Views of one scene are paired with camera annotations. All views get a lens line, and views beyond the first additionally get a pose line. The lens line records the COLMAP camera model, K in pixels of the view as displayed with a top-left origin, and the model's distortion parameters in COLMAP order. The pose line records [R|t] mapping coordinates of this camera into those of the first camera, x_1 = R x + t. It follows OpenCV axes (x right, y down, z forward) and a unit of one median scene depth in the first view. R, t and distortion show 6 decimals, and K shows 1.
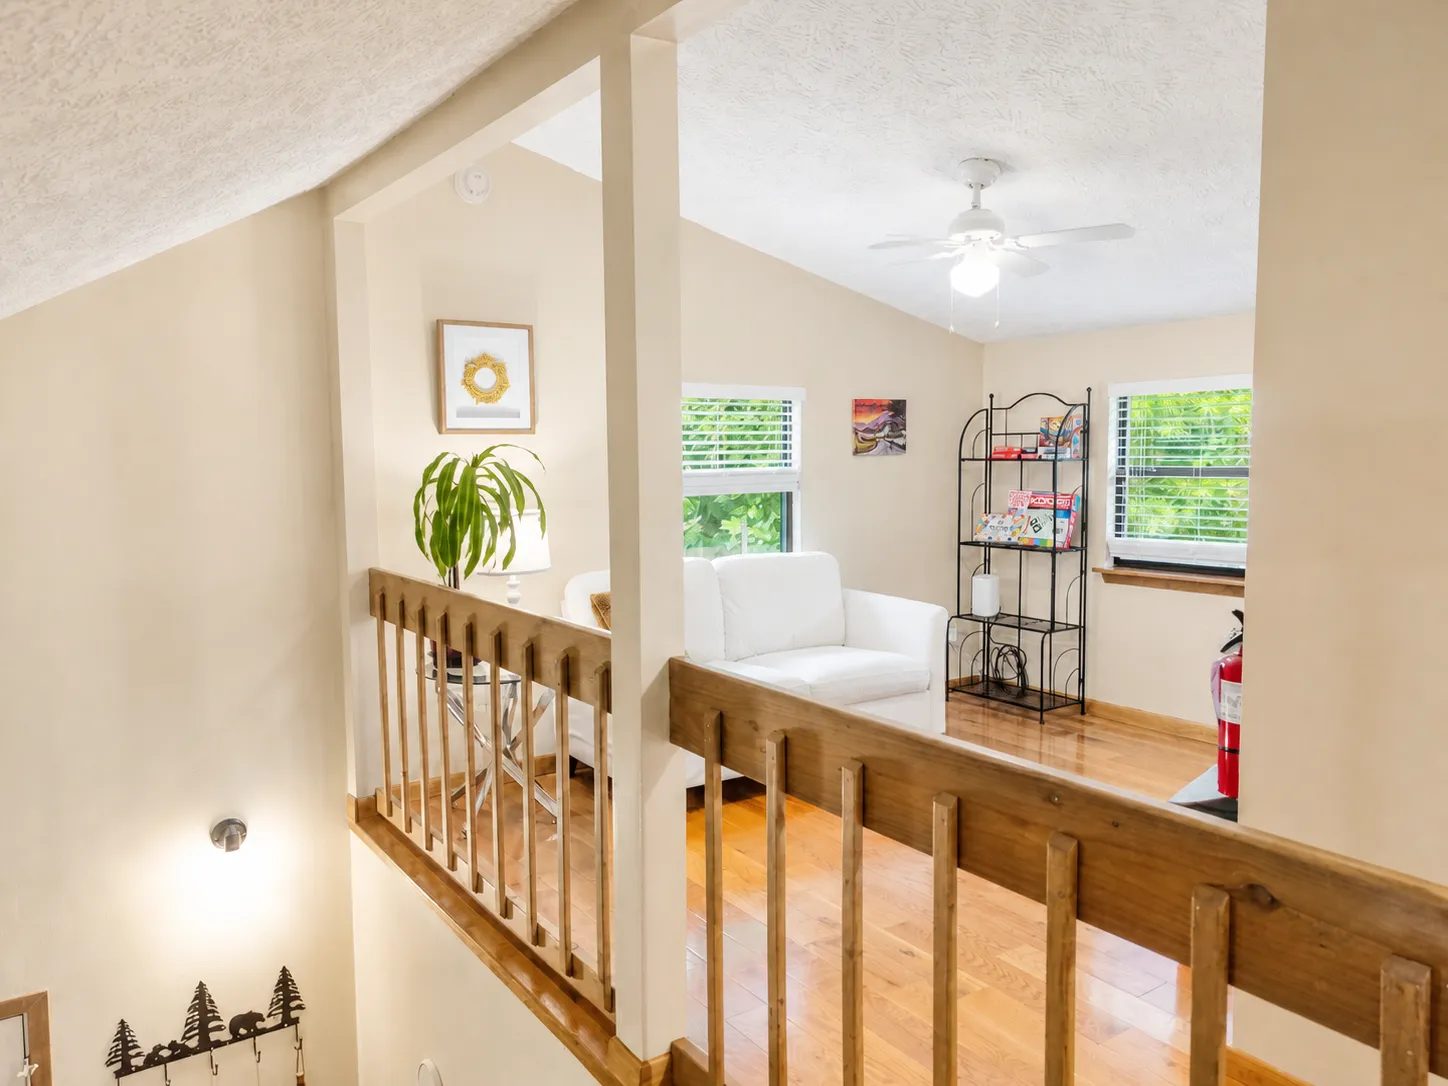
lens RADIAL K [[982.6, 0, 724.0], [0, 982.6, 543.0], [0, 0, 1]] dist [0.007566, 0.002385]
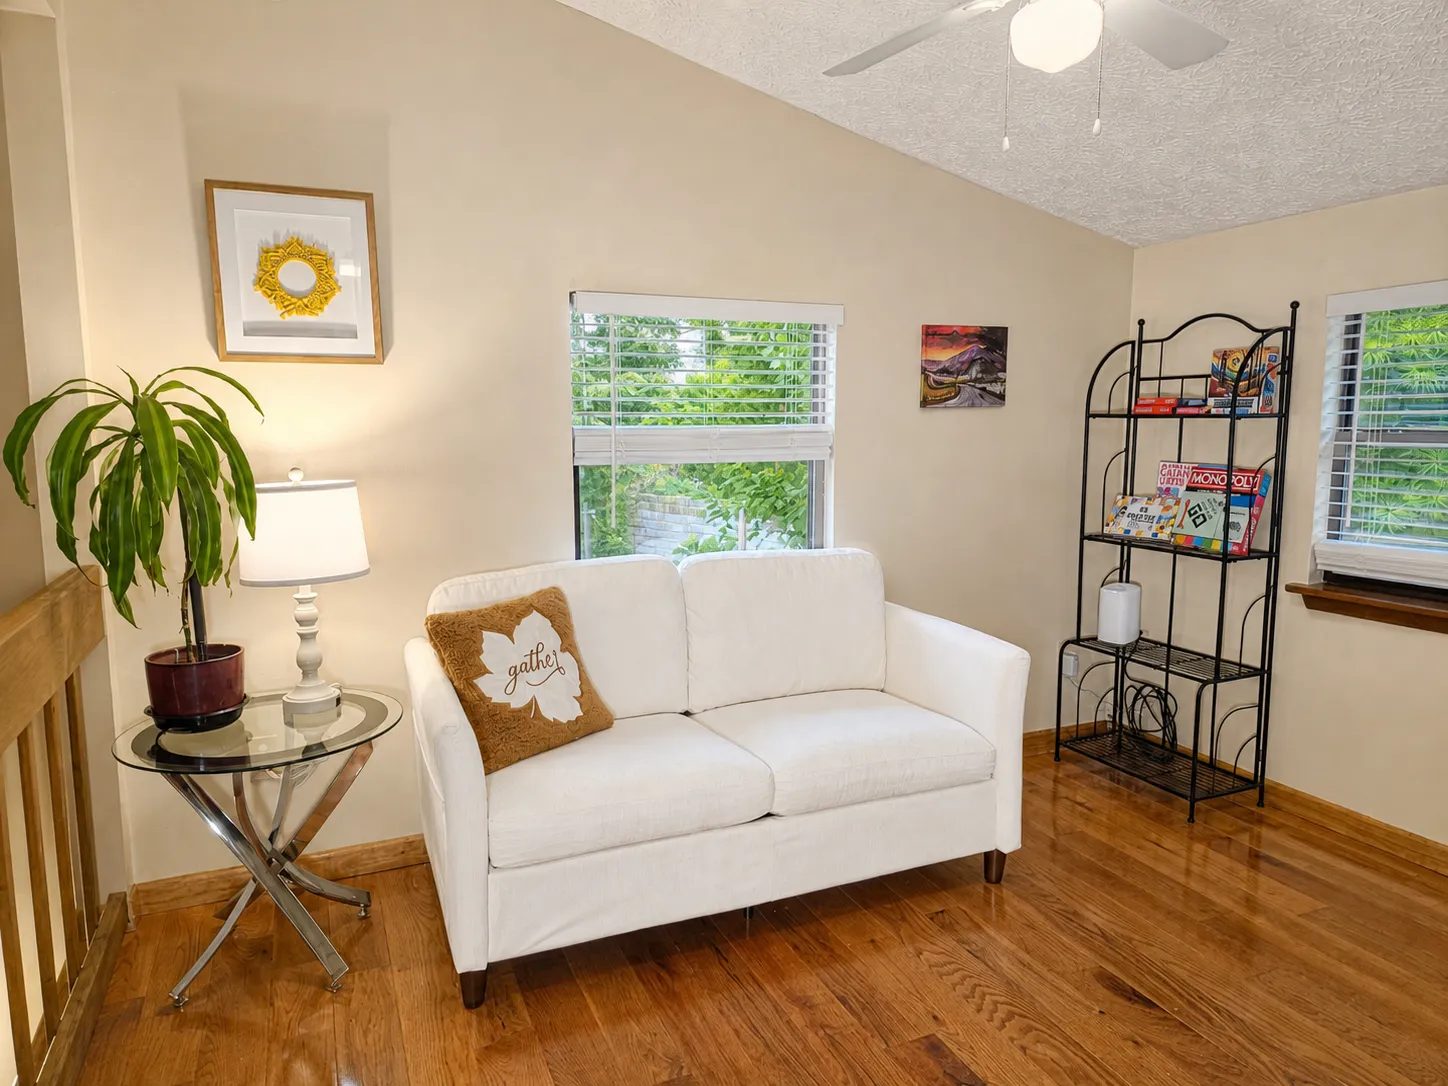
lens RADIAL K [[982.6, 0, 724.0], [0, 982.6, 543.0], [0, 0, 1]] dist [0.007566, 0.002385]
pose [[0.986960, 0.031472, -0.157856, 0.107672], [-0.025421, 0.998868, 0.040206, -0.018268], [0.158943, -0.035669, 0.986643, 0.294652]]
